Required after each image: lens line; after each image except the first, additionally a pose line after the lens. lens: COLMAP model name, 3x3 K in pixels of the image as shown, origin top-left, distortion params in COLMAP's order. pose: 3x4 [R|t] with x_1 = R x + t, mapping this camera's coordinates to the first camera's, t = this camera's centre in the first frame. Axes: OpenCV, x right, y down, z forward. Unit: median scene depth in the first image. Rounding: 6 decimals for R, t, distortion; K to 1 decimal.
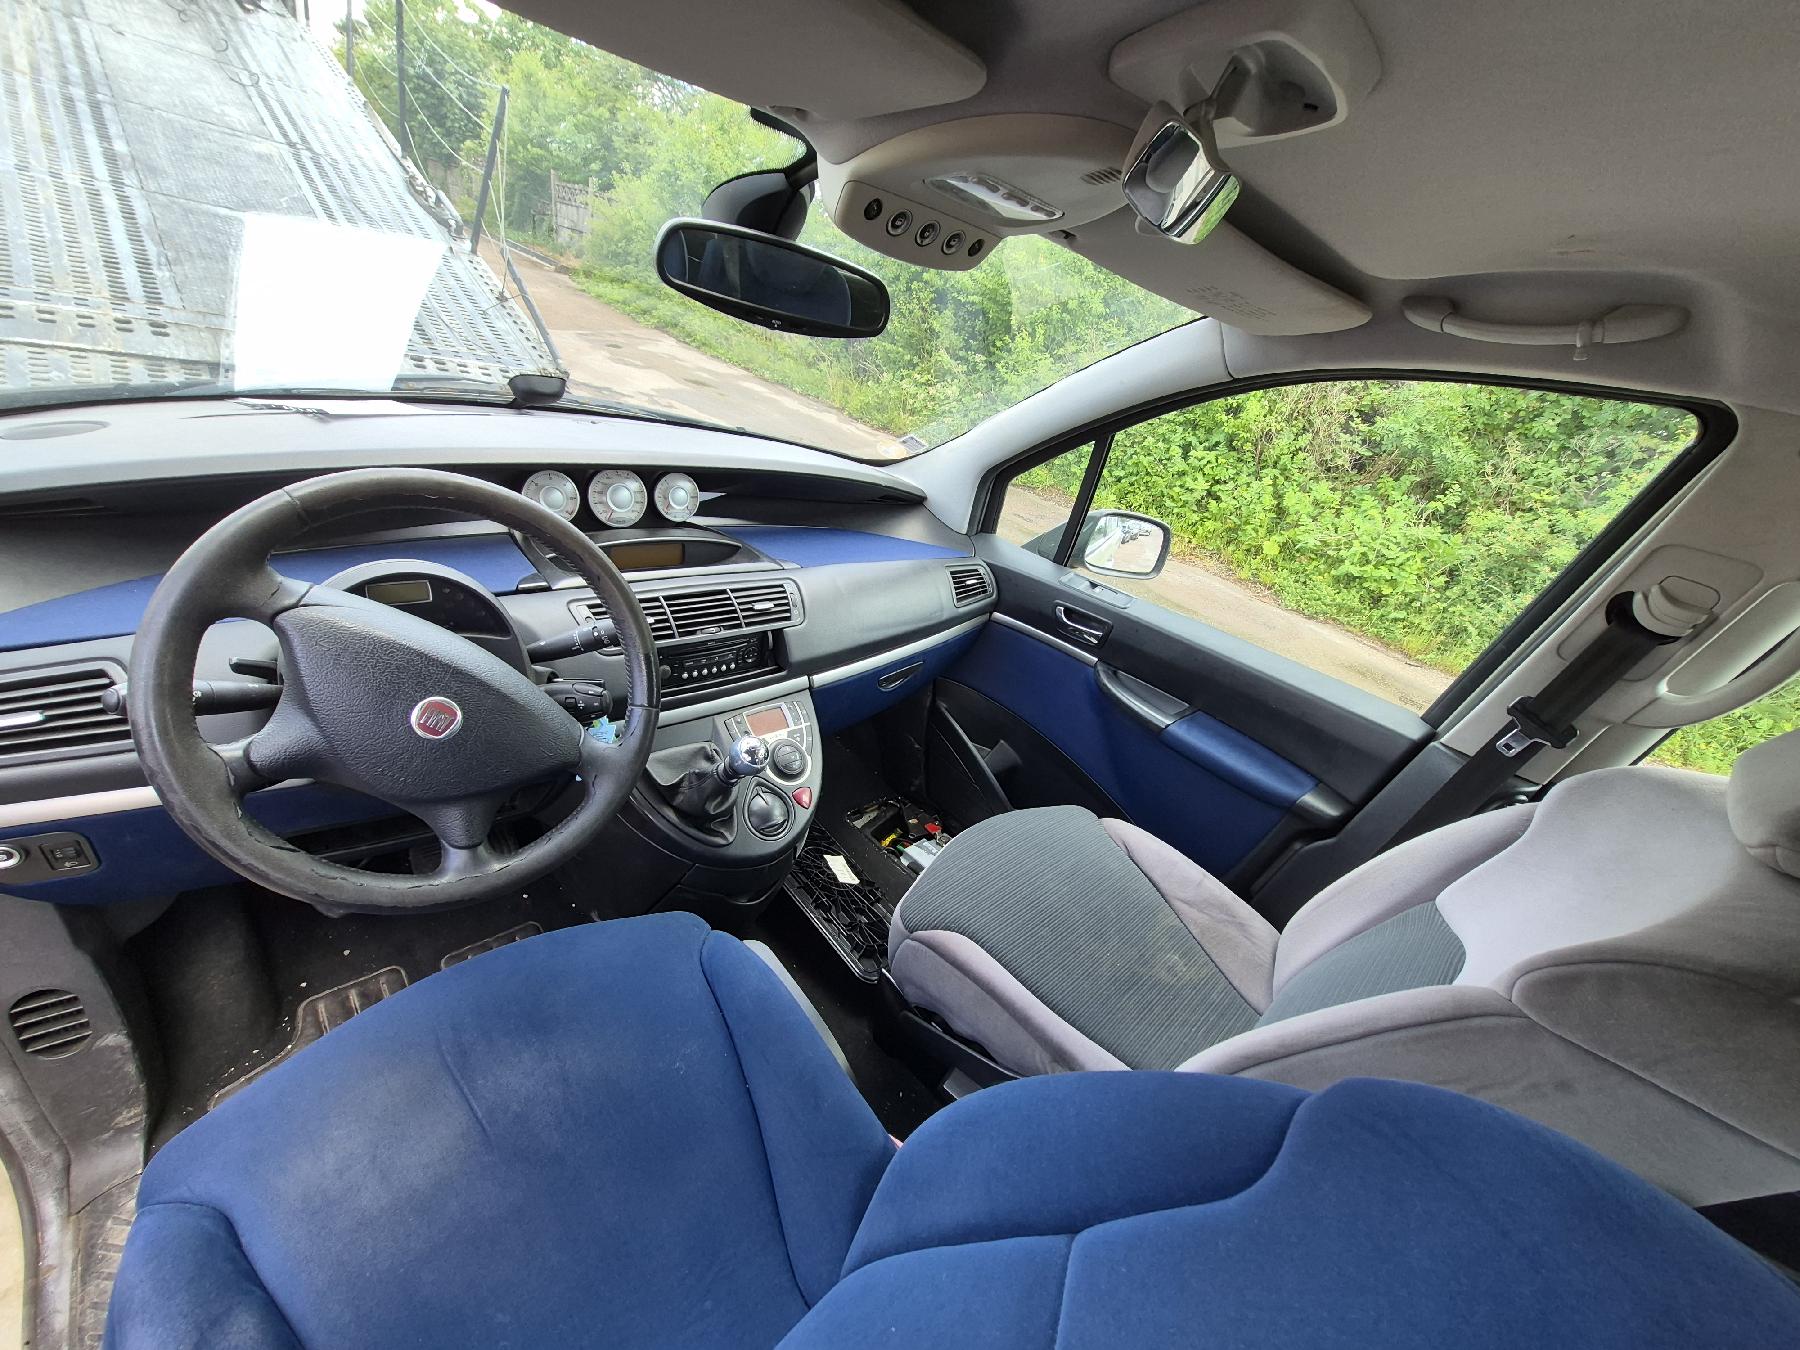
lens RADIAL K [[703.8, 0, 895.1], [0, 703.8, 672.6], [0, 0, 1]] dist [0.005199, -0.001953]
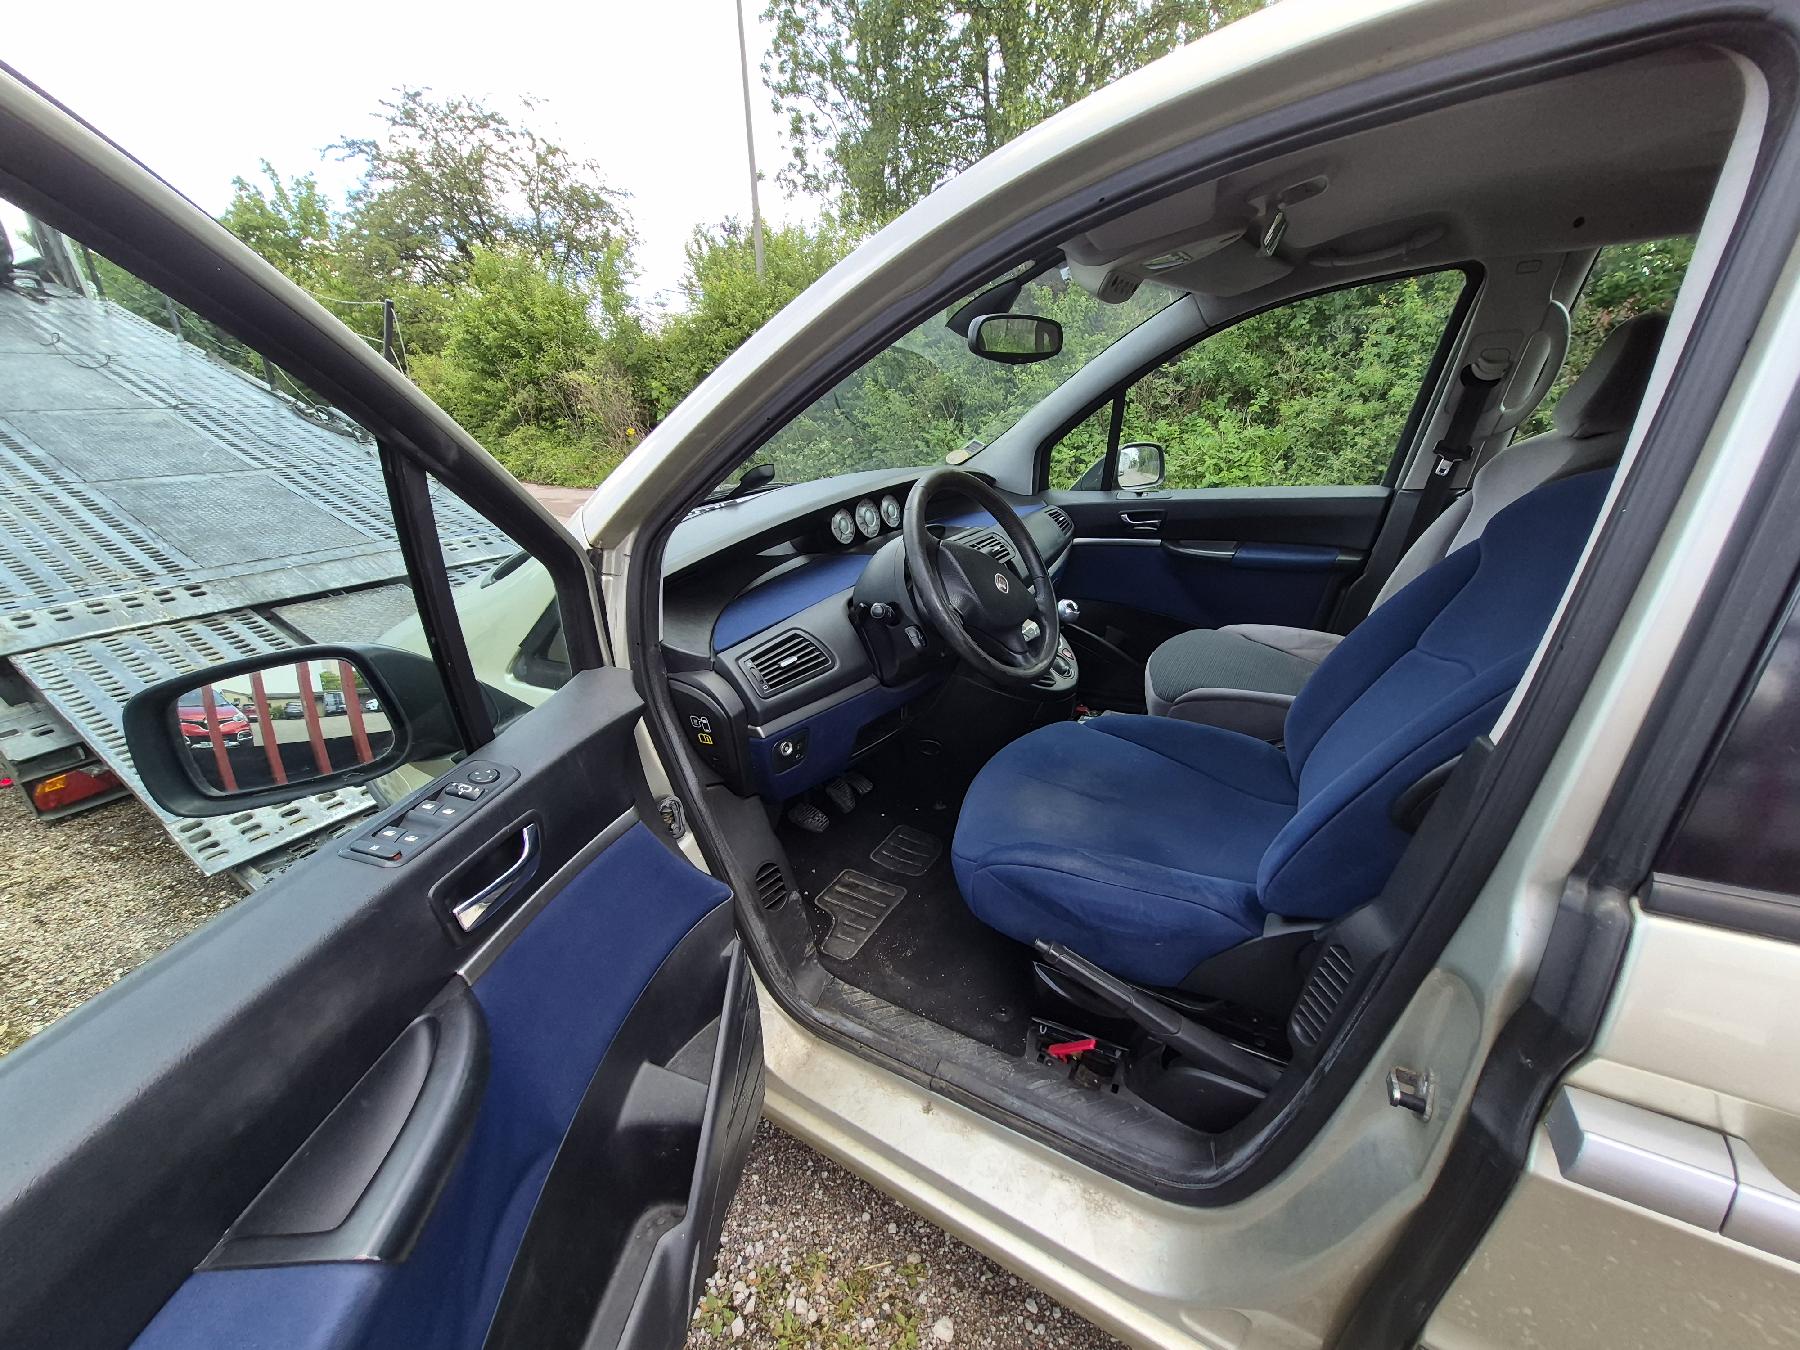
lens RADIAL K [[703.8, 0, 897.4], [0, 703.8, 670.3], [0, 0, 1]] dist [0.005199, -0.001953]
pose [[0.928684, -0.343410, 0.140058, -0.248071], [0.353045, 0.934258, -0.050220, 0.054854], [-0.113605, 0.096085, 0.988869, -0.164995]]
